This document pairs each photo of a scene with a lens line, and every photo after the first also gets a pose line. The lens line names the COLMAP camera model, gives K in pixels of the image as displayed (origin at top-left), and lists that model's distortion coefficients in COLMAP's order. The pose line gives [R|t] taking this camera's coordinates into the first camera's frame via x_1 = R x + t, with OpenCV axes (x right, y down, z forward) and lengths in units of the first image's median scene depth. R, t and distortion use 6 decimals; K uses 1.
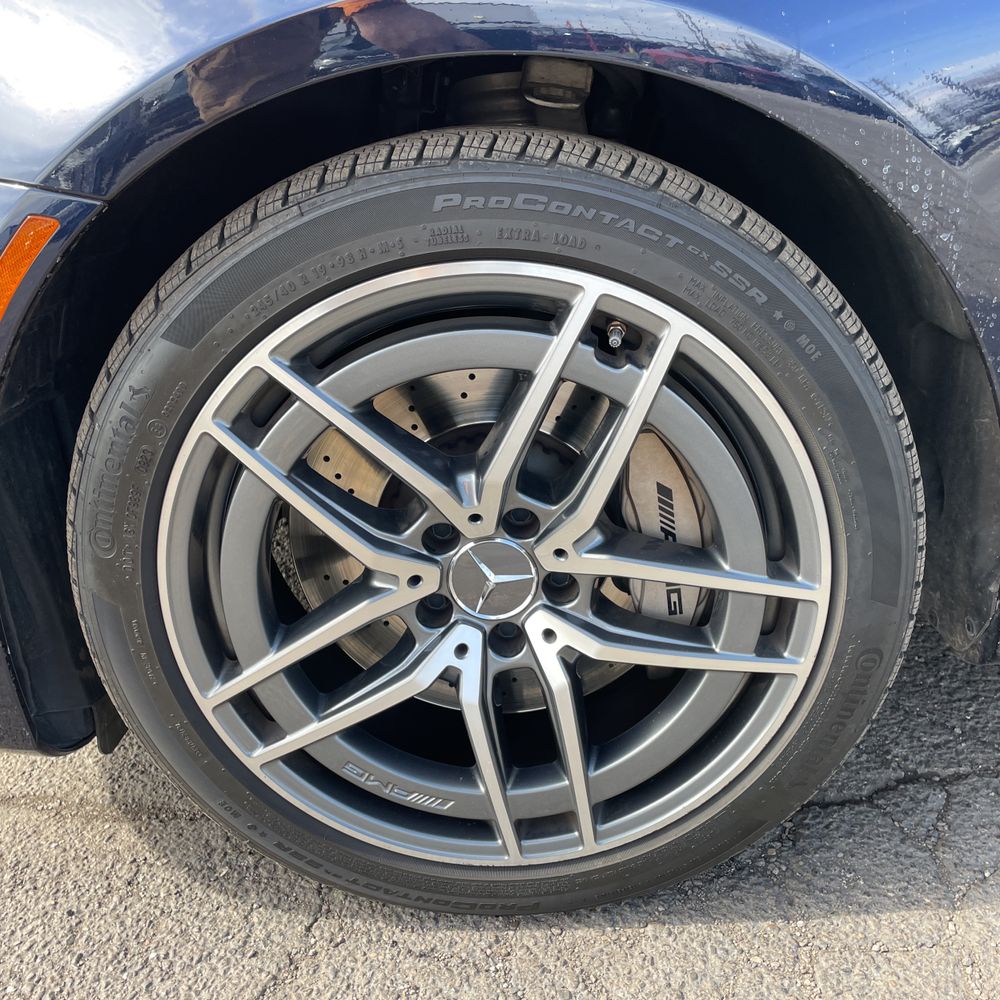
lens RADIAL K [[1028.2, 0, 503.7], [0, 1028.2, 518.7], [0, 0, 1]] dist [0.037215, 0.000000]
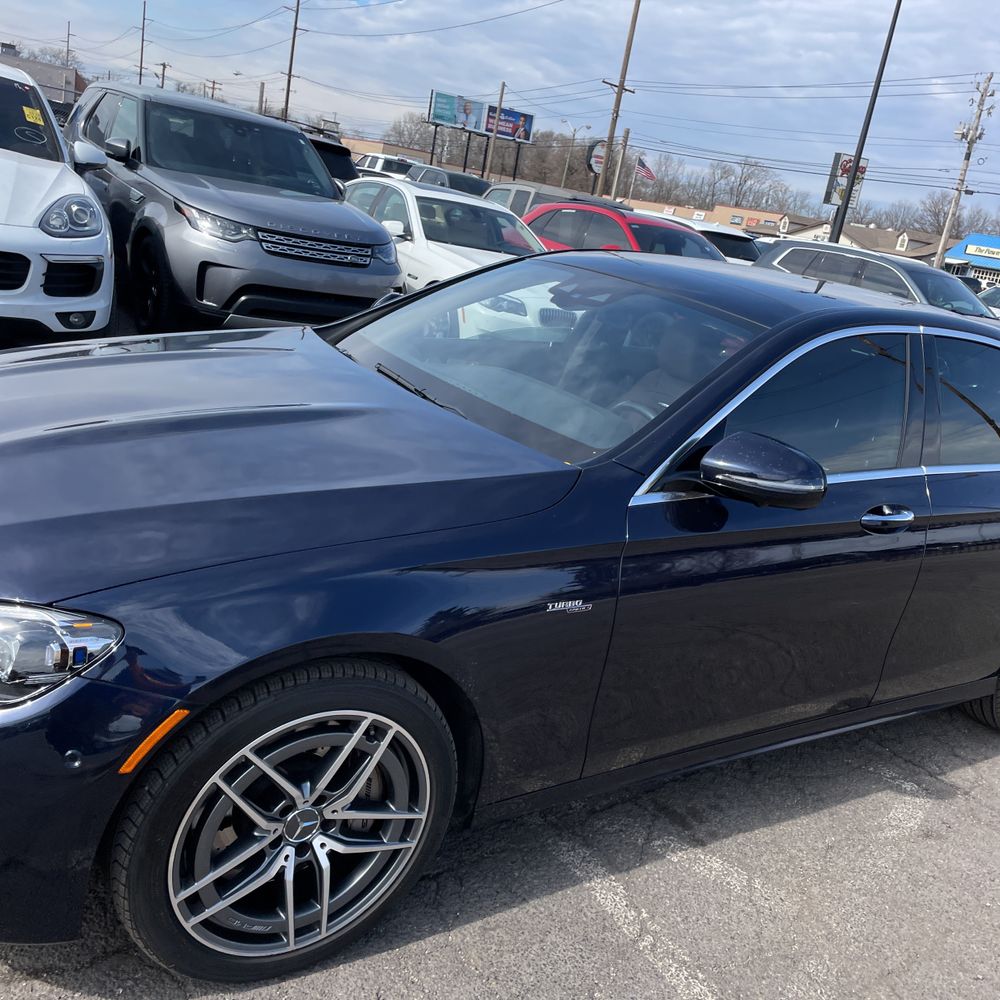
lens RADIAL K [[1028.2, 0, 522.1], [0, 1028.2, 521.0], [0, 0, 1]] dist [0.037215, 0.000000]
pose [[0.771777, 0.052965, 0.633683, -1.161400], [-0.008883, 0.997326, -0.072540, -0.469225], [-0.635831, 0.050356, 0.770184, -1.182000]]
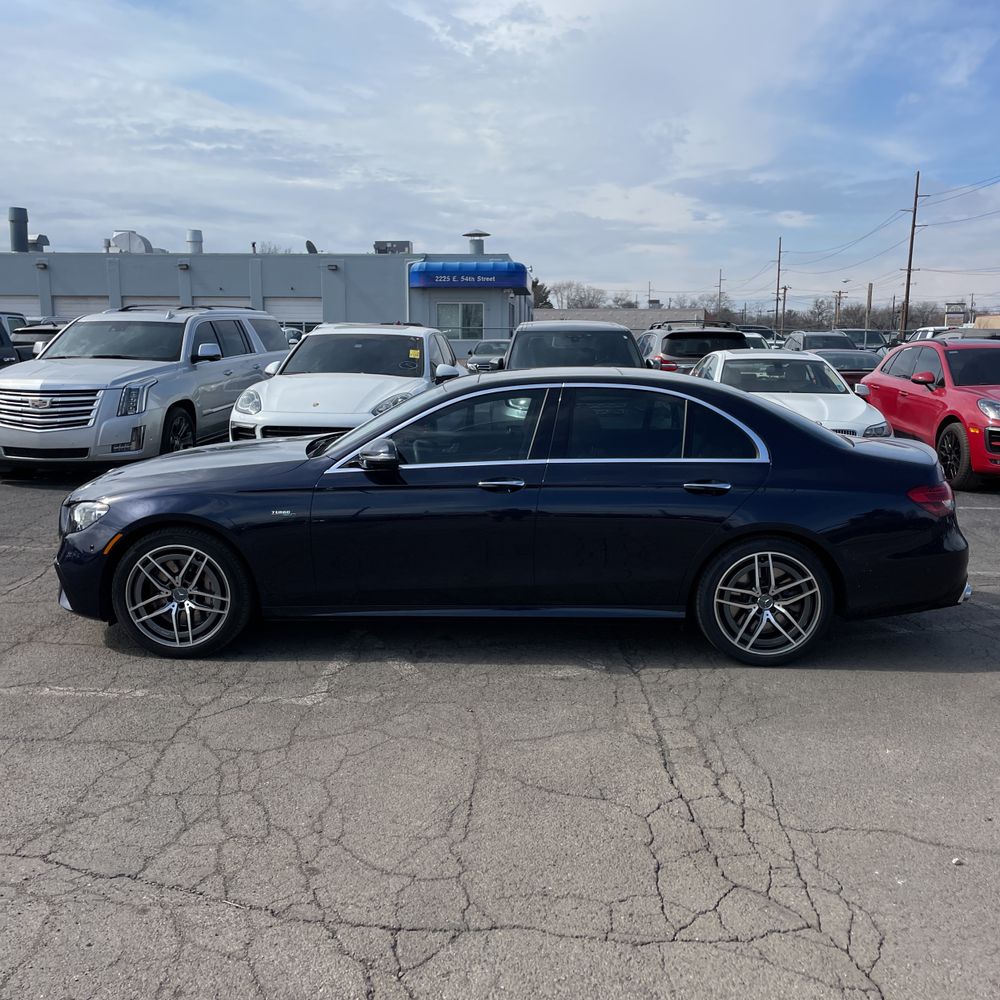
lens RADIAL K [[1028.2, 0, 480.6], [0, 1028.2, 510.8], [0, 0, 1]] dist [0.037215, 0.000000]
pose [[0.994463, 0.104174, 0.013845, 1.642680], [-0.098127, 0.967638, -0.232482, 0.834868], [-0.037615, 0.229836, 0.972502, -5.194918]]
